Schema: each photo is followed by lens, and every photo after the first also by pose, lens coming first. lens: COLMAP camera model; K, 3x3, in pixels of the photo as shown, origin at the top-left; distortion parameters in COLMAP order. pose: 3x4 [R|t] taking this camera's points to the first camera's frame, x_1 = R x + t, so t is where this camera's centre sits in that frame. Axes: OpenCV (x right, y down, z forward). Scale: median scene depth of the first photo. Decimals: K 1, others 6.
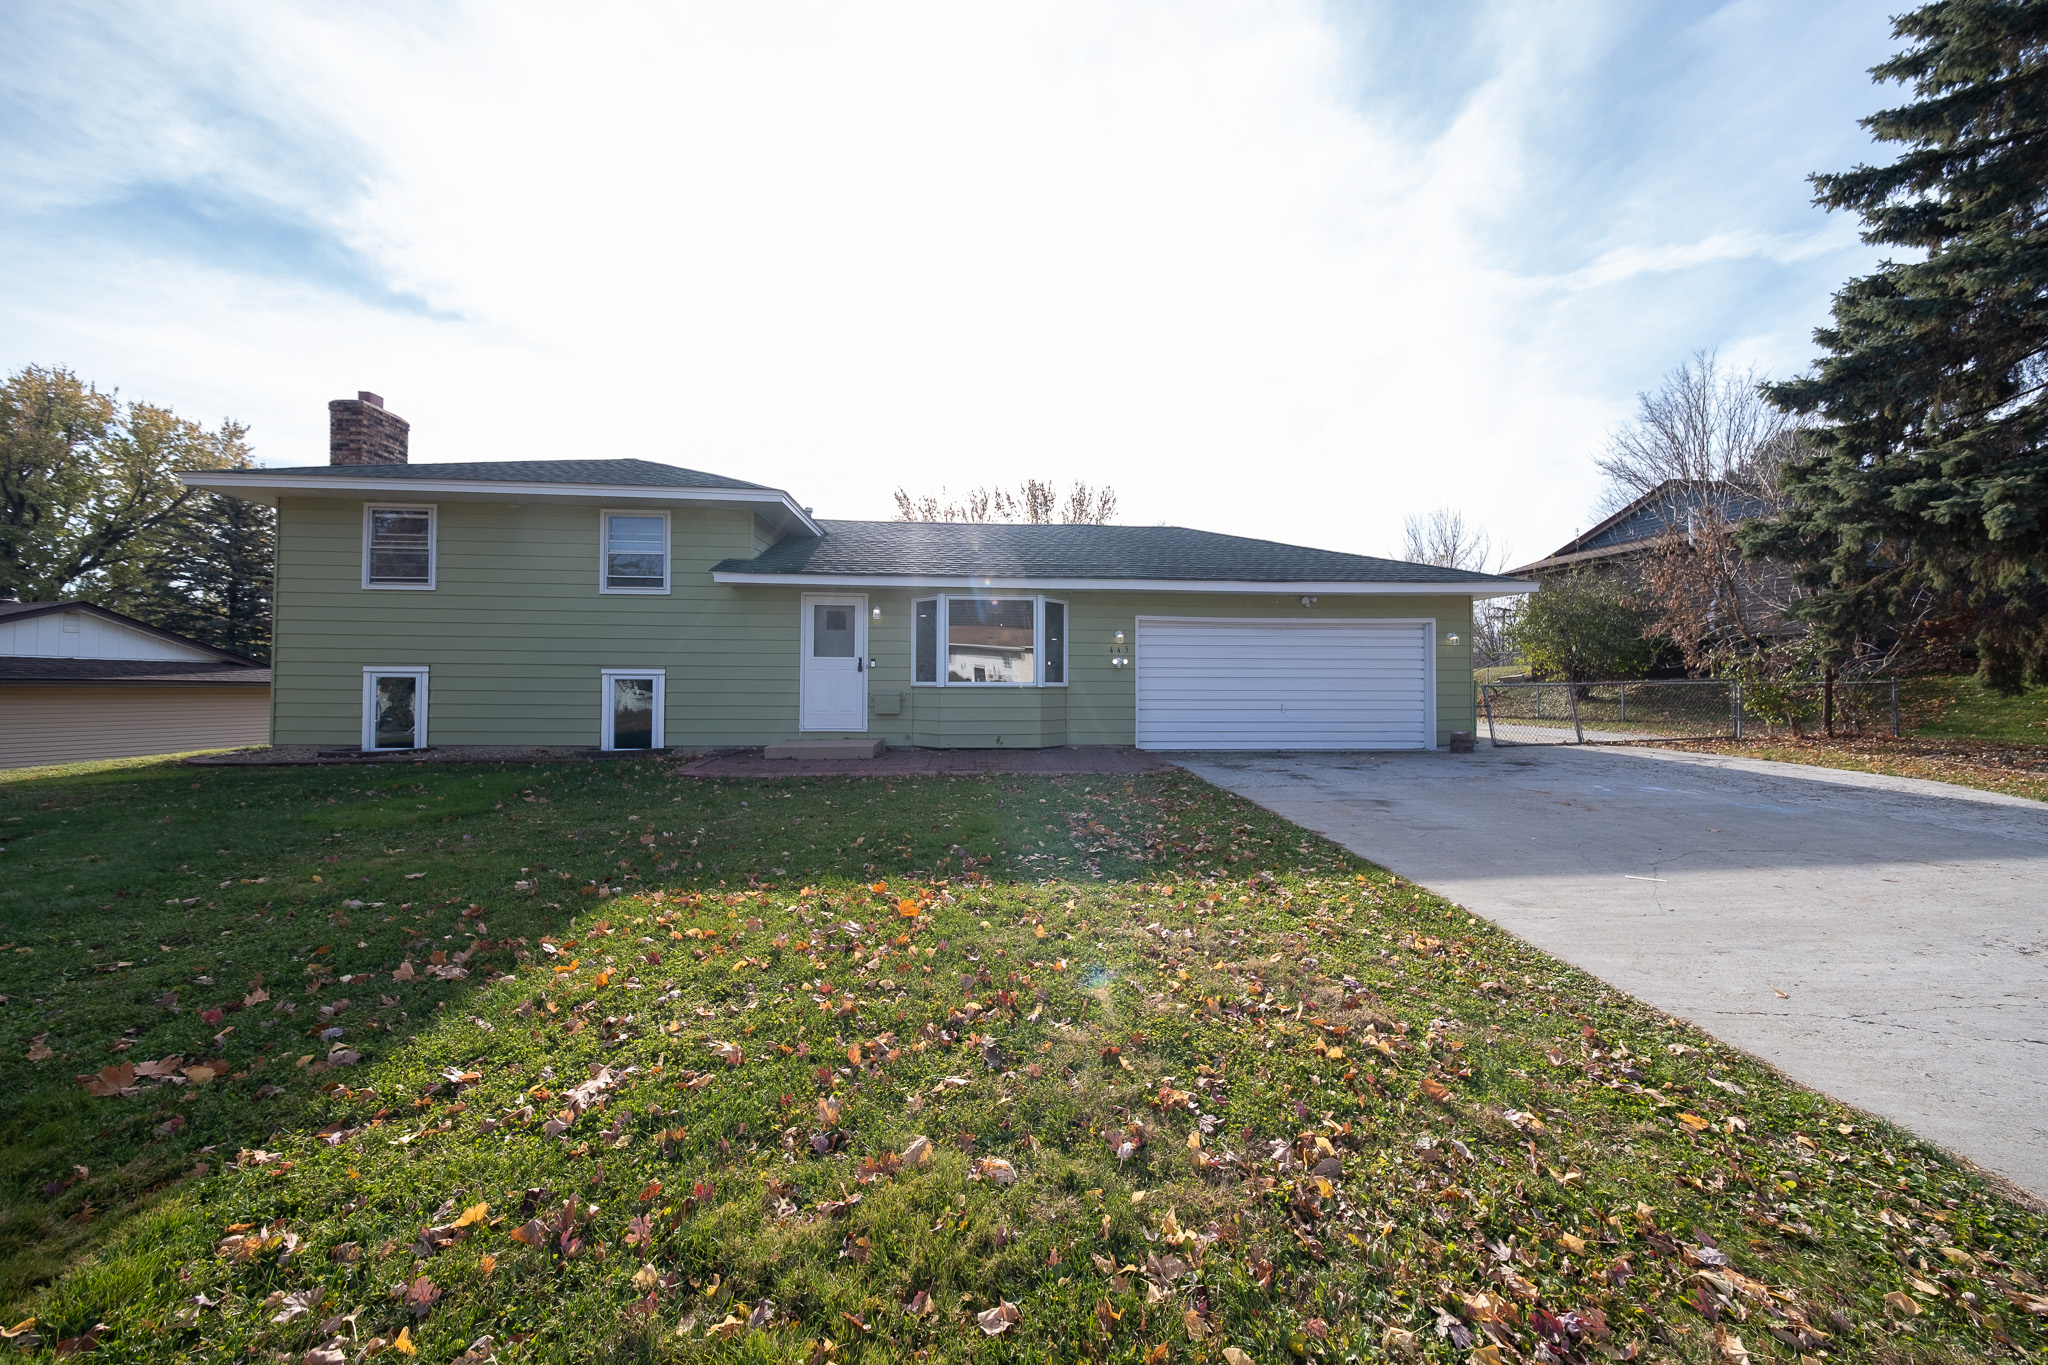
lens RADIAL K [[684.6, 0, 1021.8], [0, 684.6, 673.1], [0, 0, 1]] dist [0.000519, 0.000054]
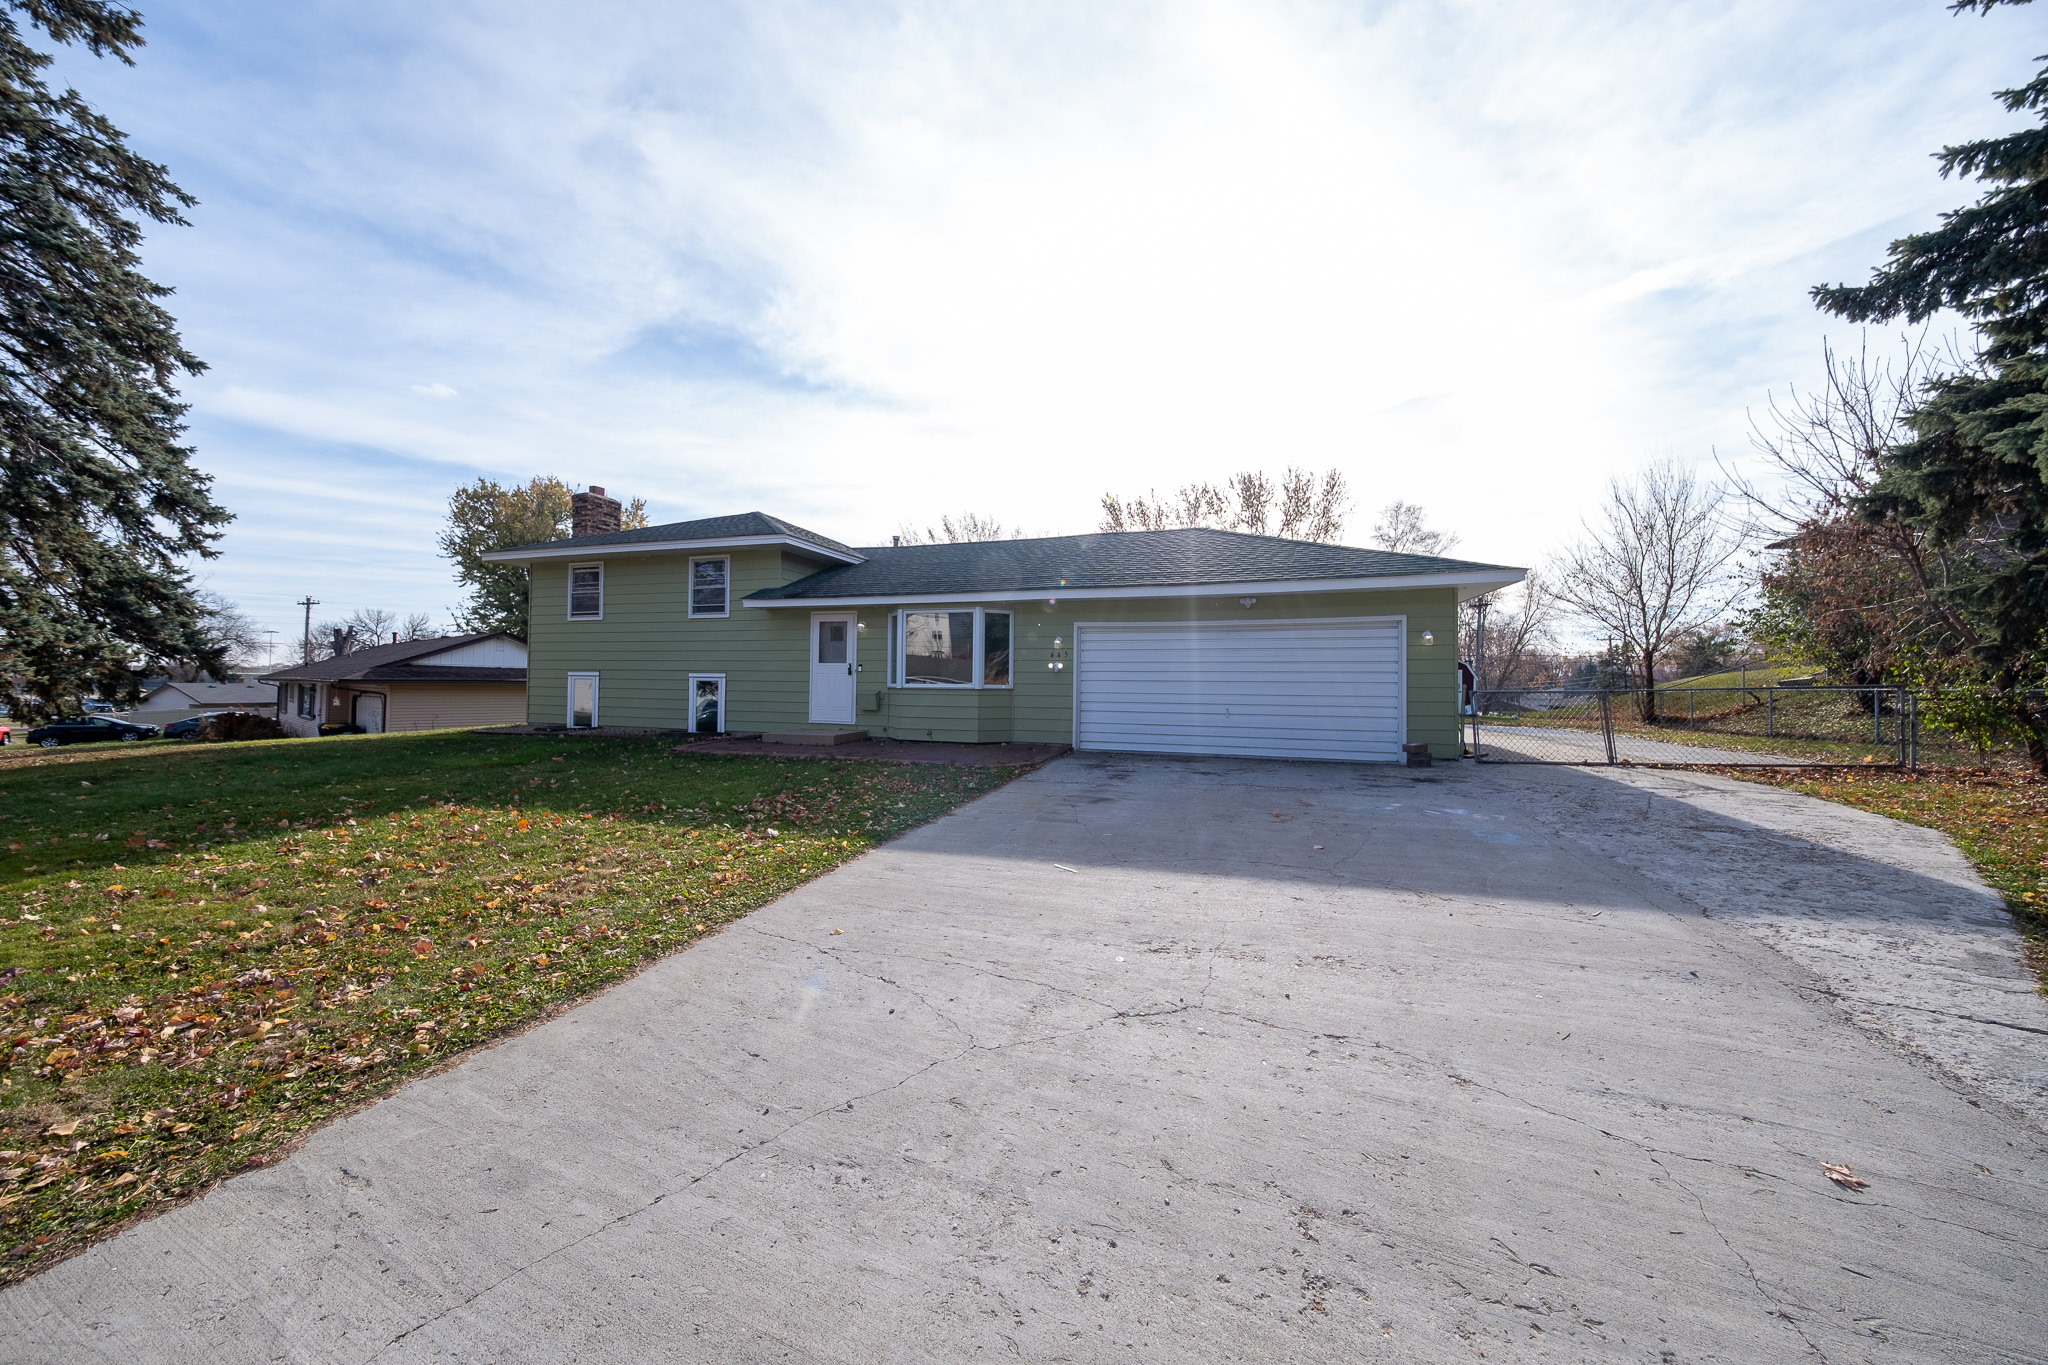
lens RADIAL K [[684.6, 0, 1021.8], [0, 684.6, 673.1], [0, 0, 1]] dist [0.000519, 0.000054]
pose [[0.922952, -0.001445, -0.384912, 0.503709], [-0.000021, 0.999993, -0.003806, -0.001259], [0.384915, 0.003521, 0.922945, -0.008627]]
